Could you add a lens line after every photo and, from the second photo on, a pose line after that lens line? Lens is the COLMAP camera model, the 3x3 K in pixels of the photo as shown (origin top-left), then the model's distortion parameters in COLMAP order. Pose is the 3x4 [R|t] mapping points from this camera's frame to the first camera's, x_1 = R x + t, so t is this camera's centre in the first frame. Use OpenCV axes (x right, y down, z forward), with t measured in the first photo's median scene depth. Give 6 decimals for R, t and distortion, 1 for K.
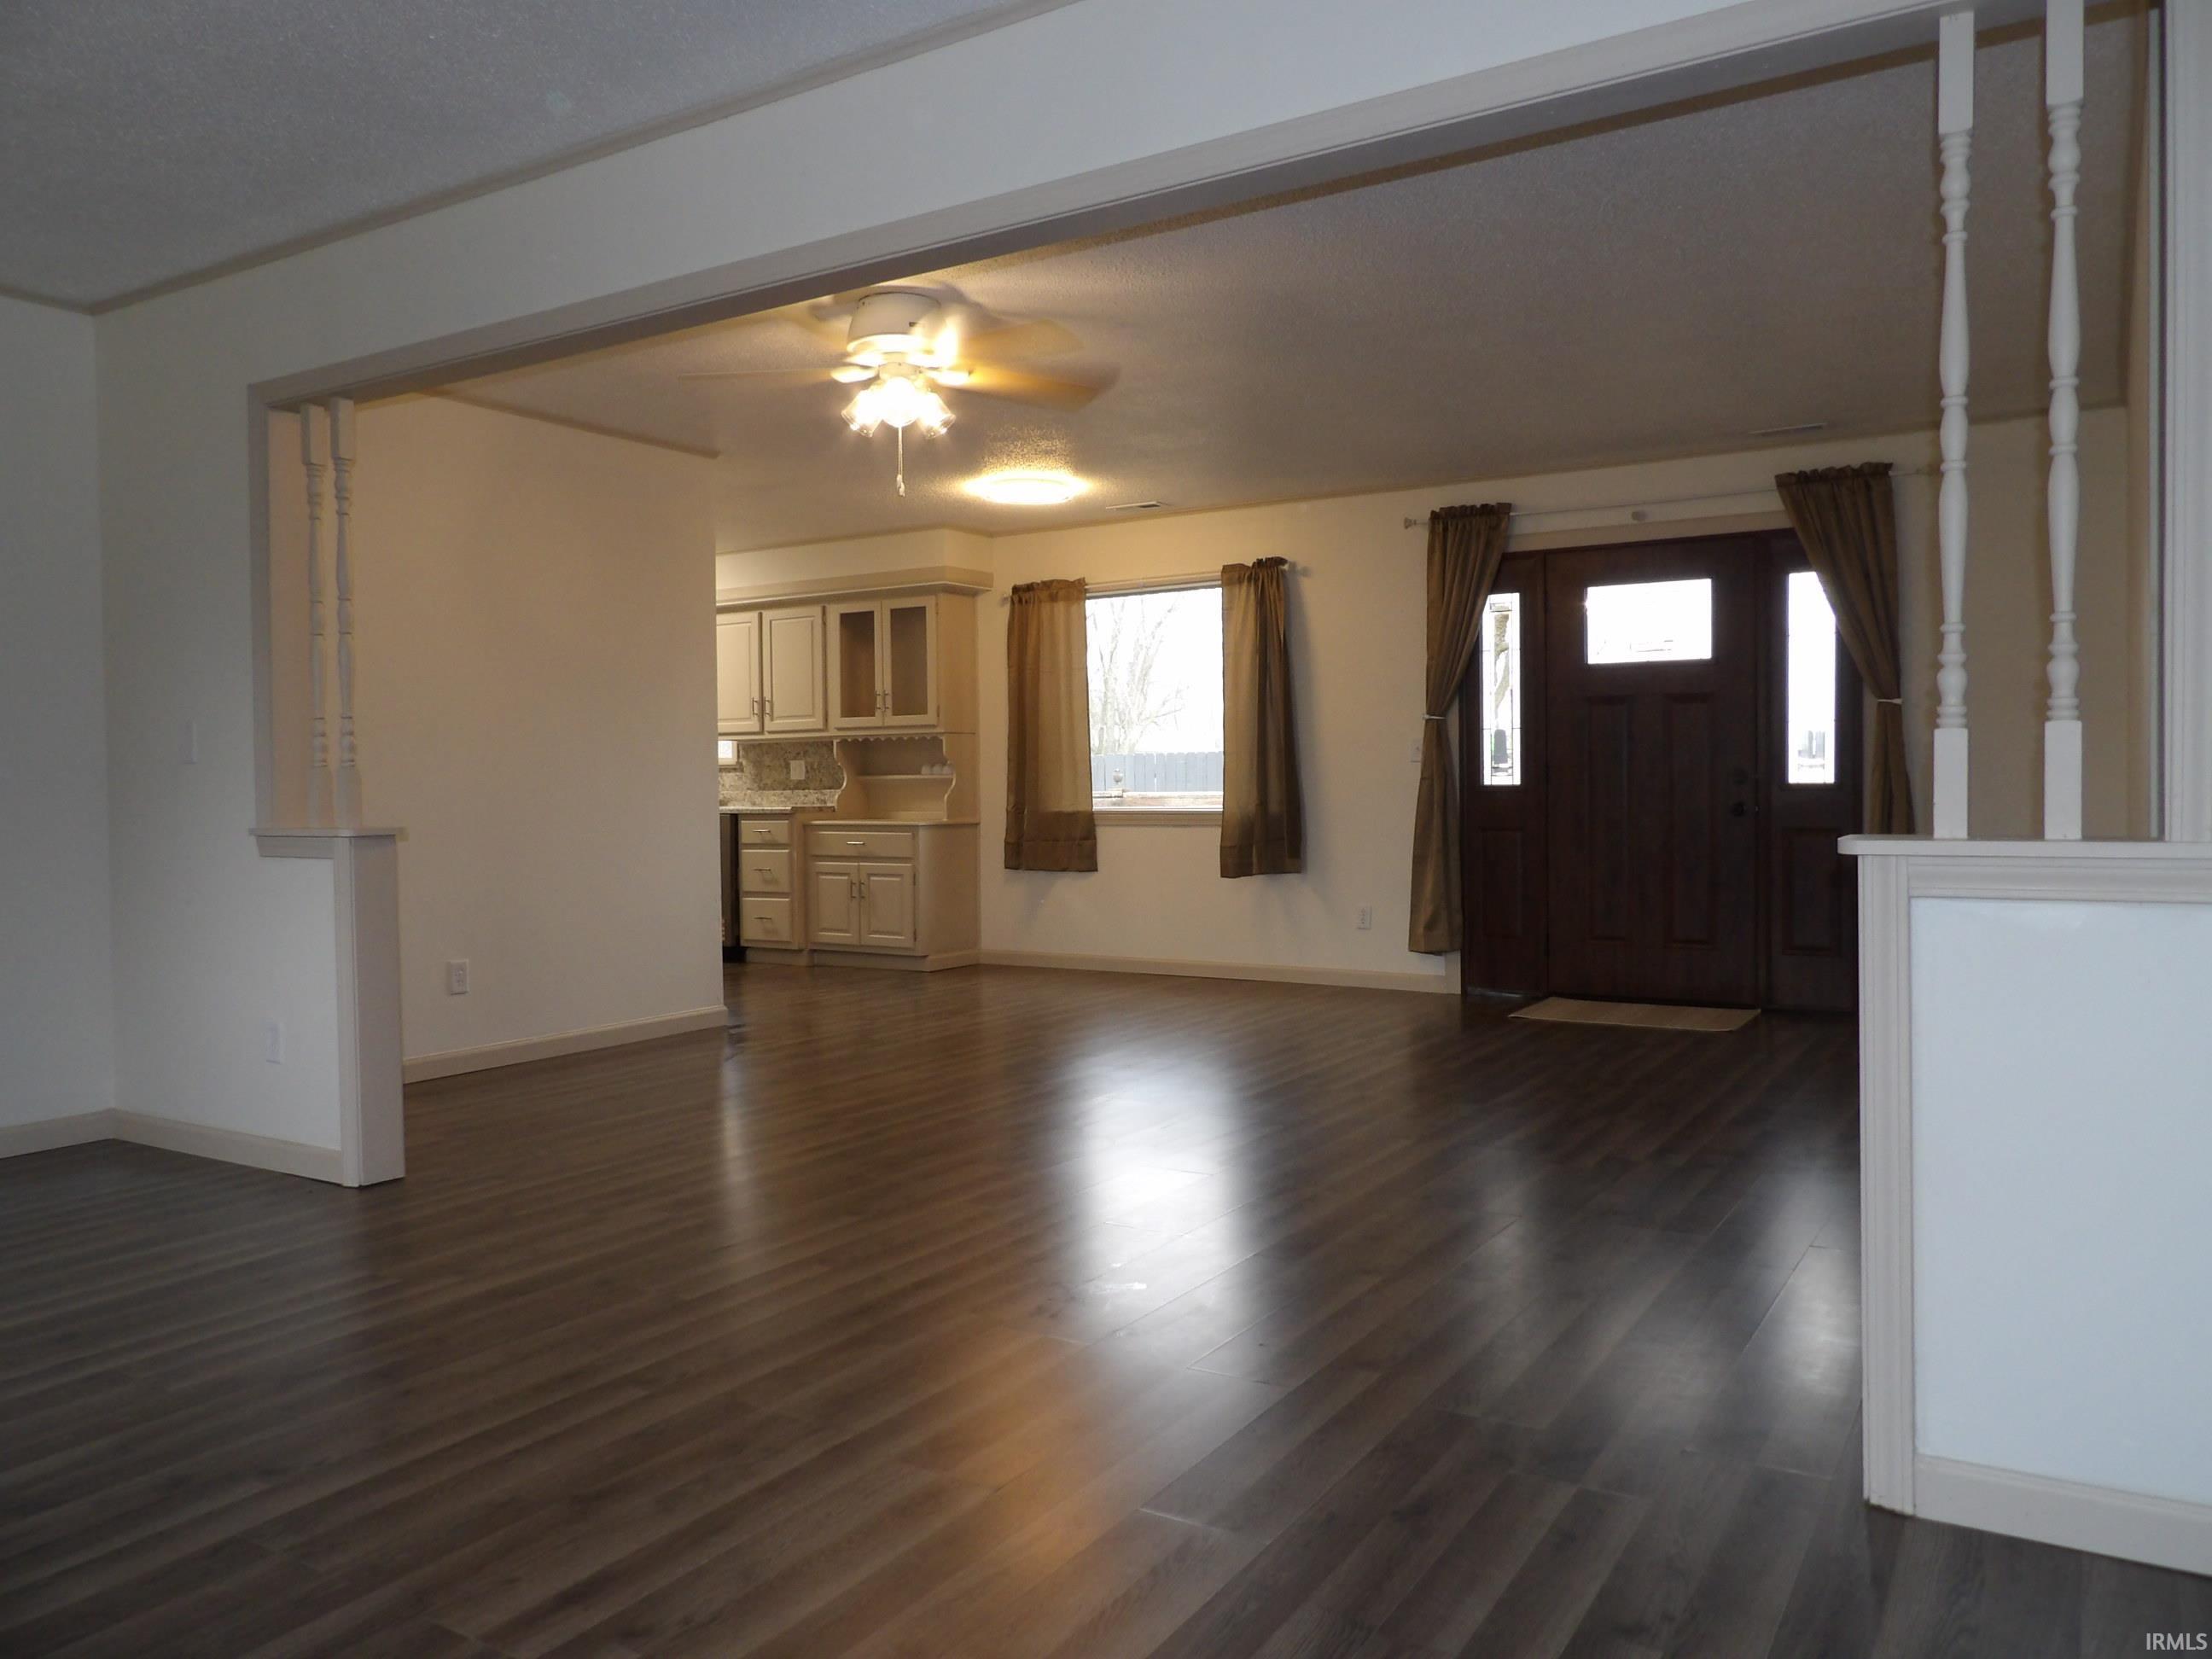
lens RADIAL K [[1572.9, 0, 1101.5], [0, 1572.9, 815.6], [0, 0, 1]] dist [-0.034106, 0.050233]
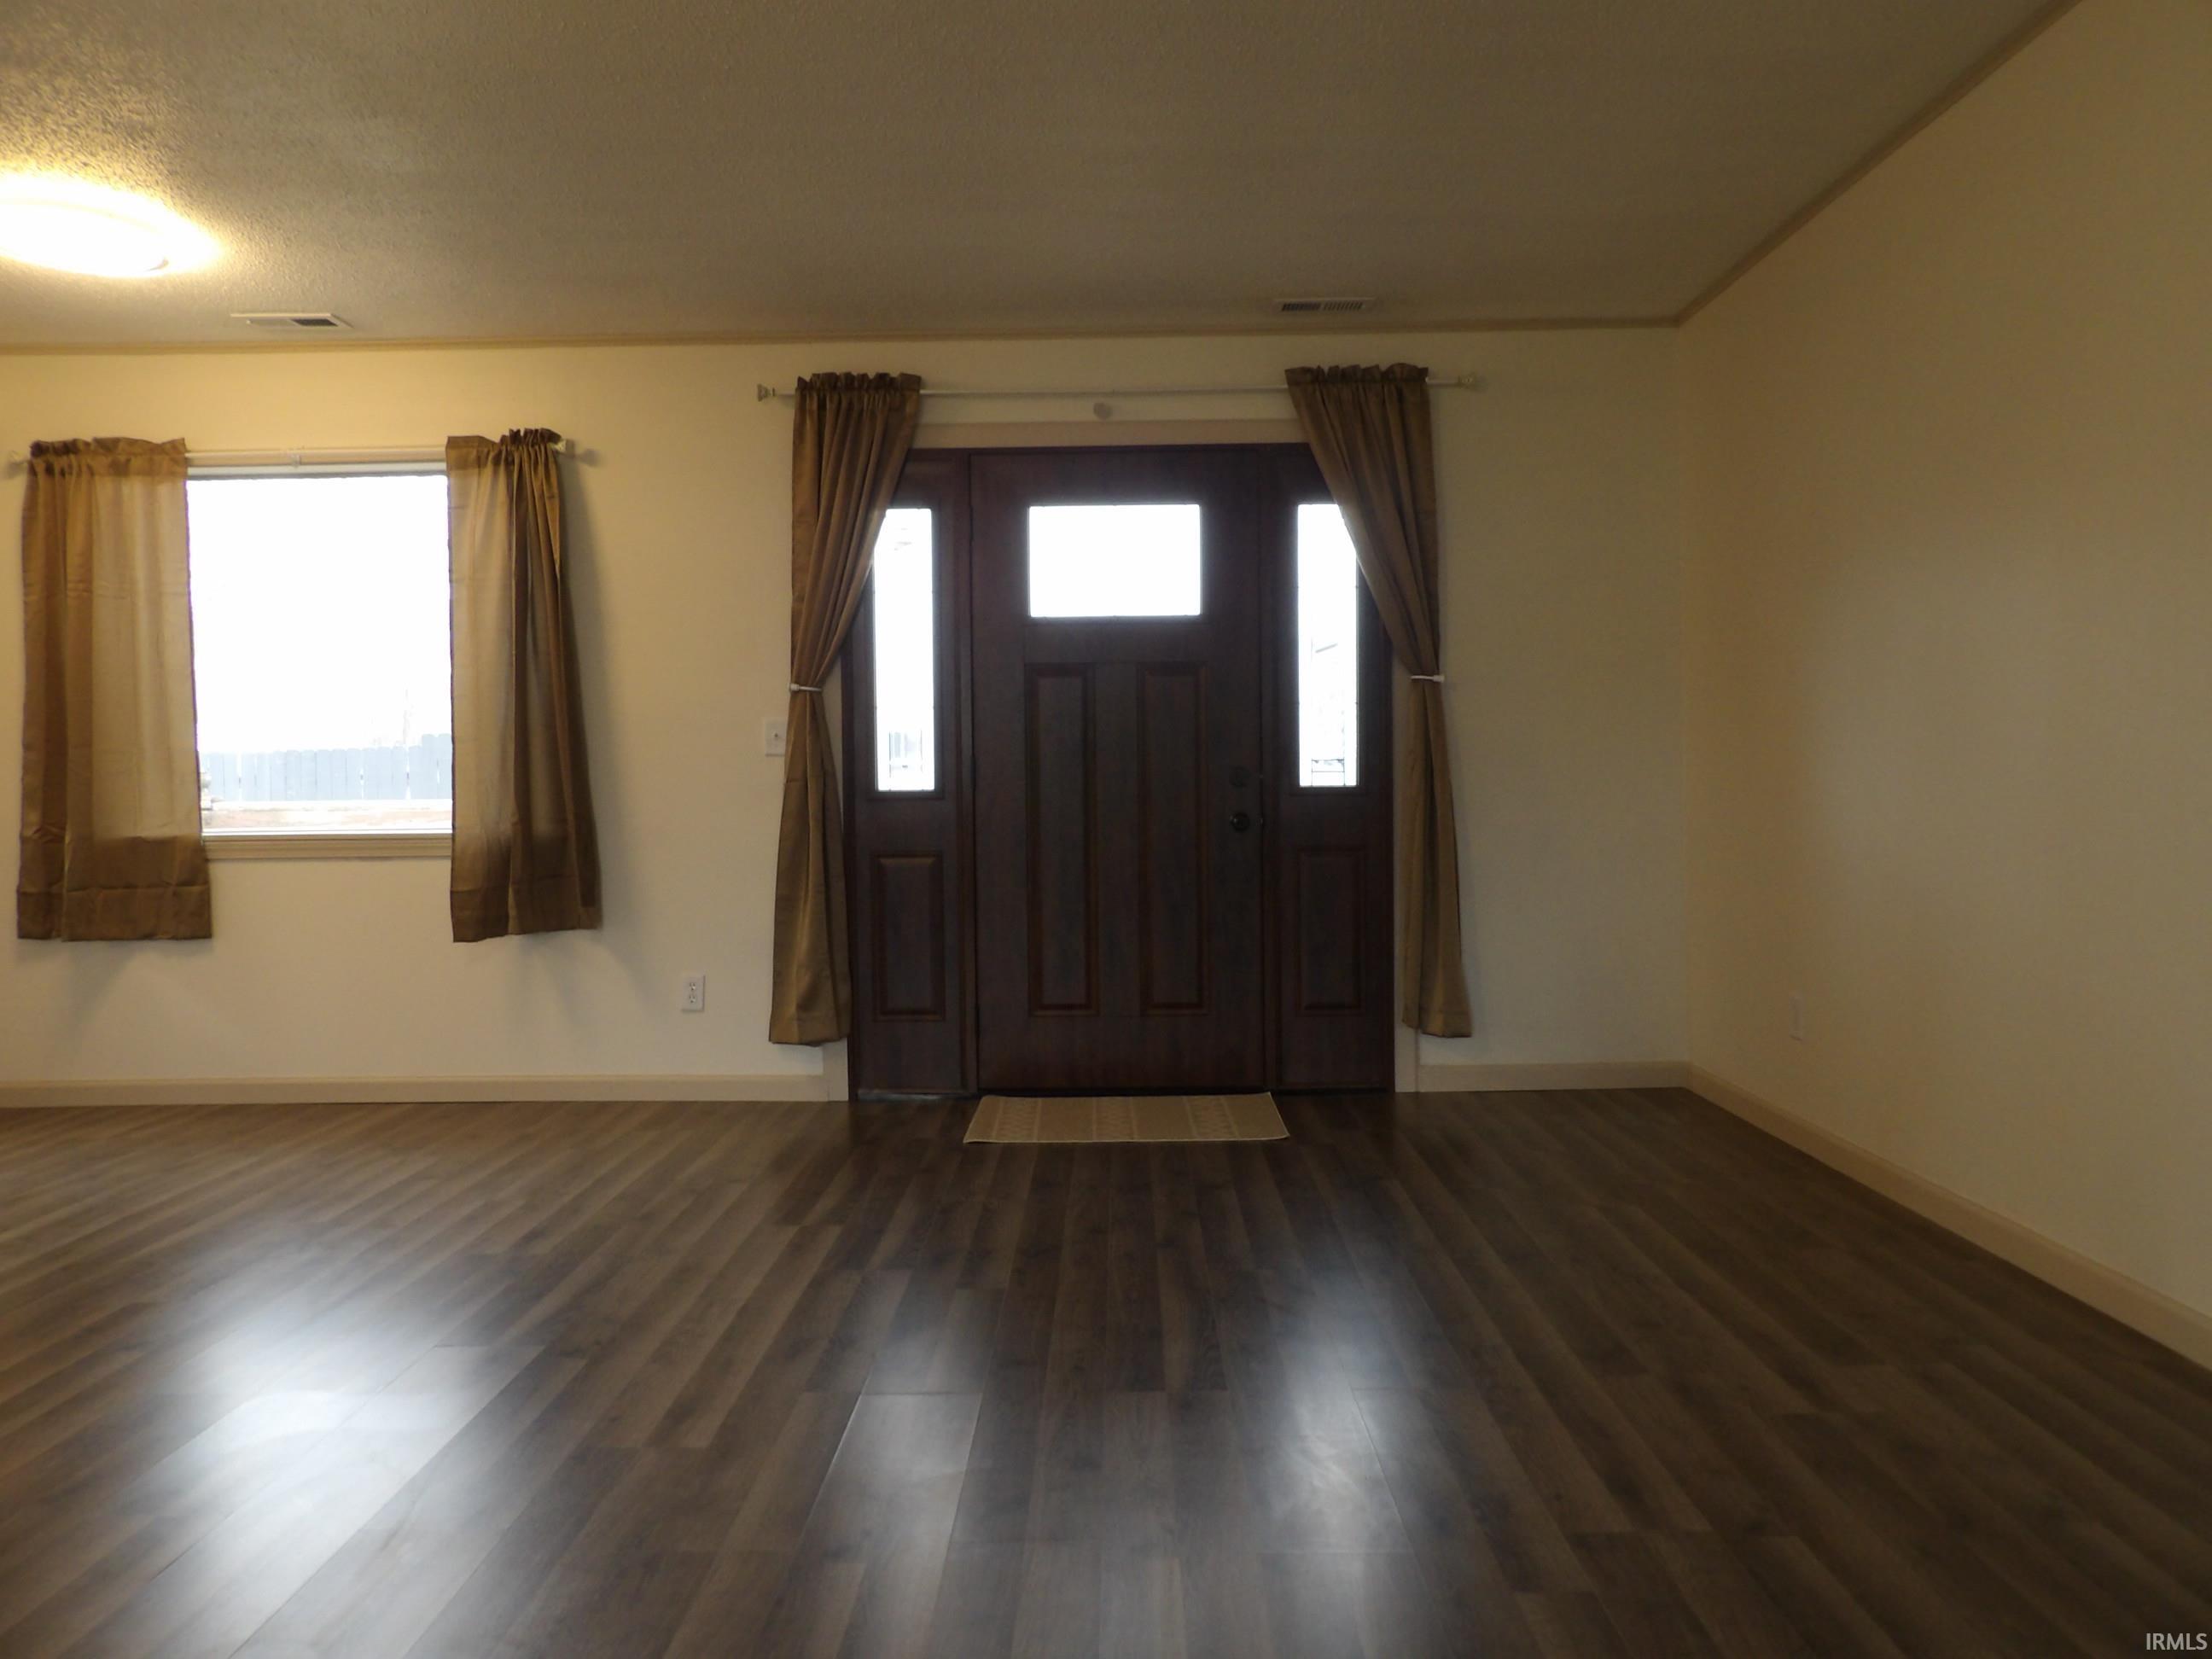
lens RADIAL K [[1572.9, 0, 1108.1], [0, 1572.9, 811.2], [0, 0, 1]] dist [-0.034106, 0.050233]
pose [[0.850806, -0.009215, 0.525400, -0.027394], [0.013106, 0.999907, -0.003685, -0.005983], [-0.525317, 0.010021, 0.850848, 0.349546]]
